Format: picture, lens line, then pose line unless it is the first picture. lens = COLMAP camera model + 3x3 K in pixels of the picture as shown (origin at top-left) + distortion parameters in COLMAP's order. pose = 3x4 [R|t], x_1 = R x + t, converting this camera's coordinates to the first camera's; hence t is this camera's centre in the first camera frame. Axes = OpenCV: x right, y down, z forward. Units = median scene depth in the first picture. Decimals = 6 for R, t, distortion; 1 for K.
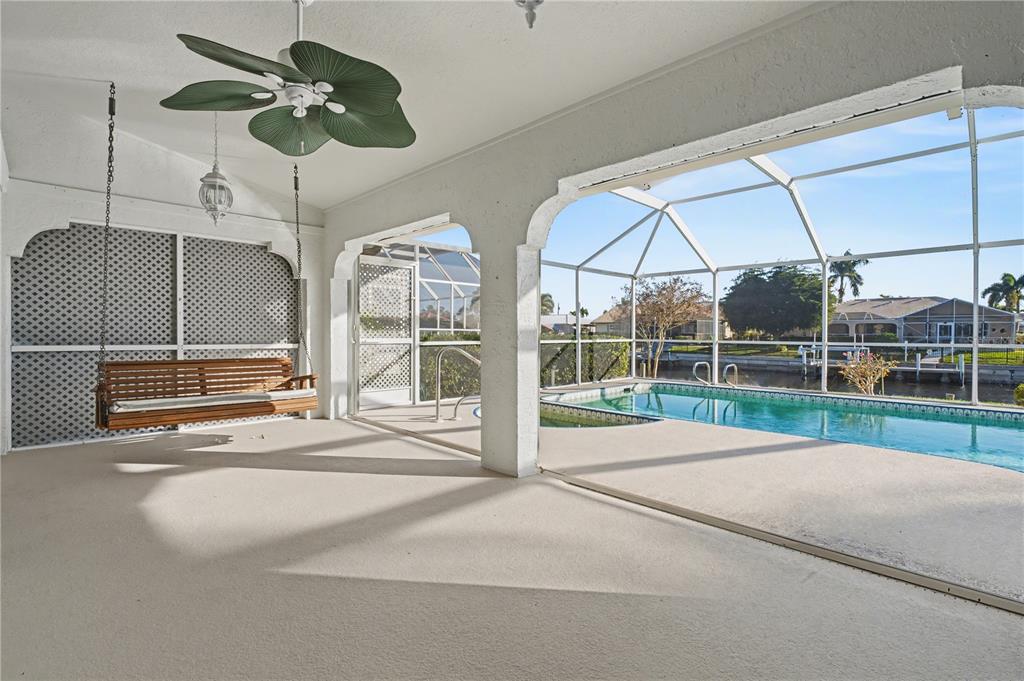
lens RADIAL K [[488.0, 0, 513.2], [0, 488.0, 331.7], [0, 0, 1]] dist [-0.007317, 0.002139]
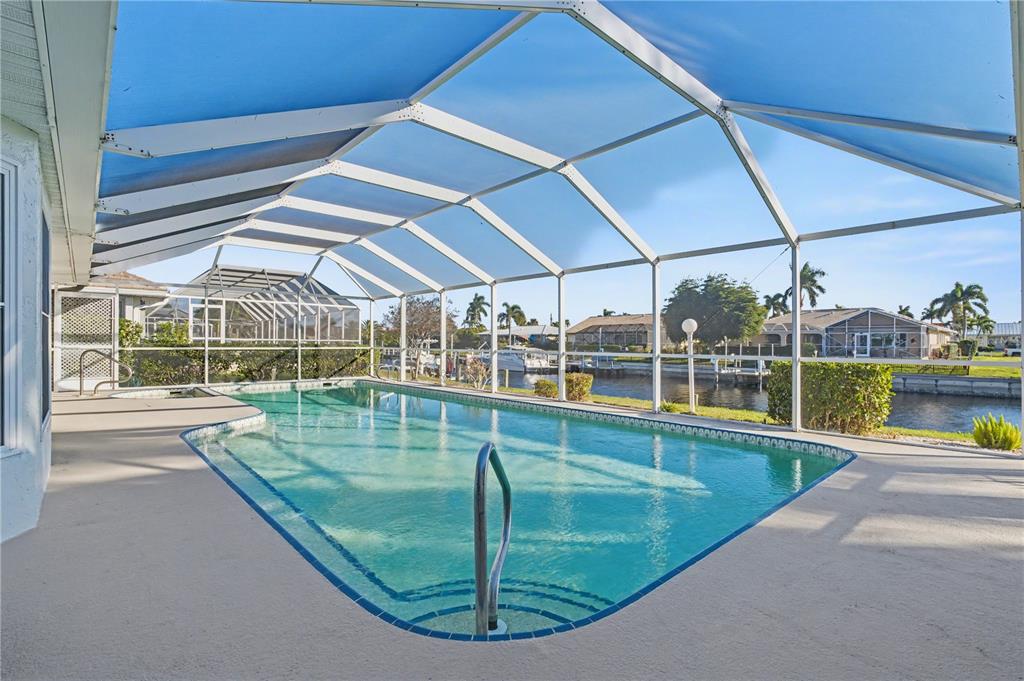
lens RADIAL K [[488.0, 0, 511.5], [0, 488.0, 339.3], [0, 0, 1]] dist [-0.007317, 0.002139]
pose [[0.999011, -0.000285, -0.044464, 0.164052], [0.000052, 0.999986, -0.005231, 0.000272], [0.044465, 0.005224, 0.998997, -0.066603]]
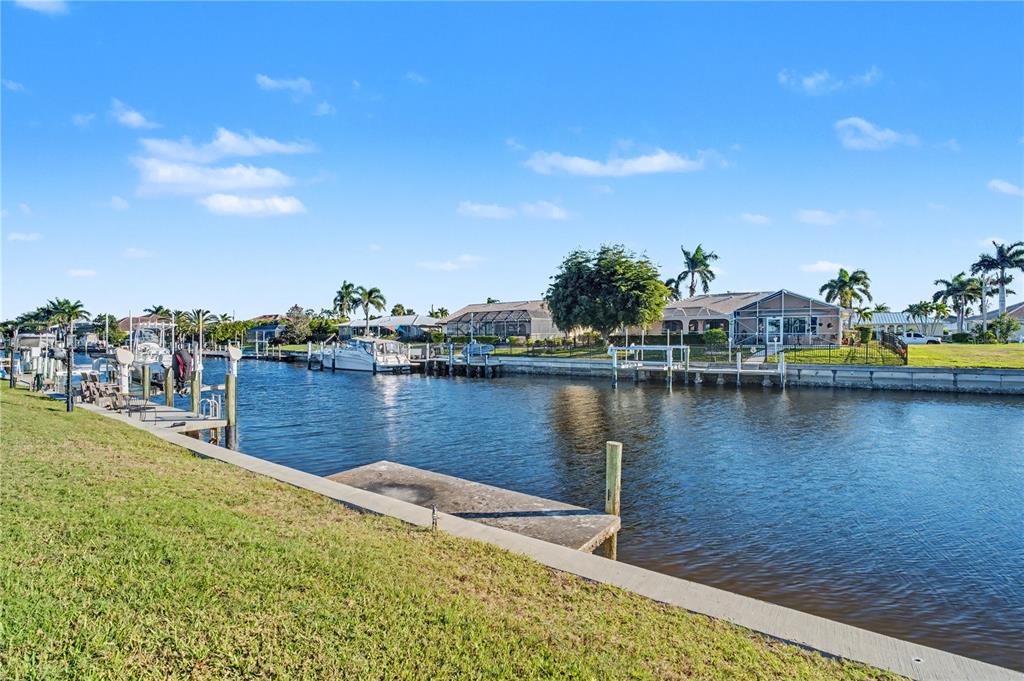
lens RADIAL K [[488.0, 0, 515.0], [0, 488.0, 339.3], [0, 0, 1]] dist [-0.007317, 0.002139]
pose [[0.984035, -0.009305, 0.177731, 0.240254], [0.008516, 0.999950, 0.005204, 0.011709], [-0.177770, -0.003608, 0.984065, 0.191708]]
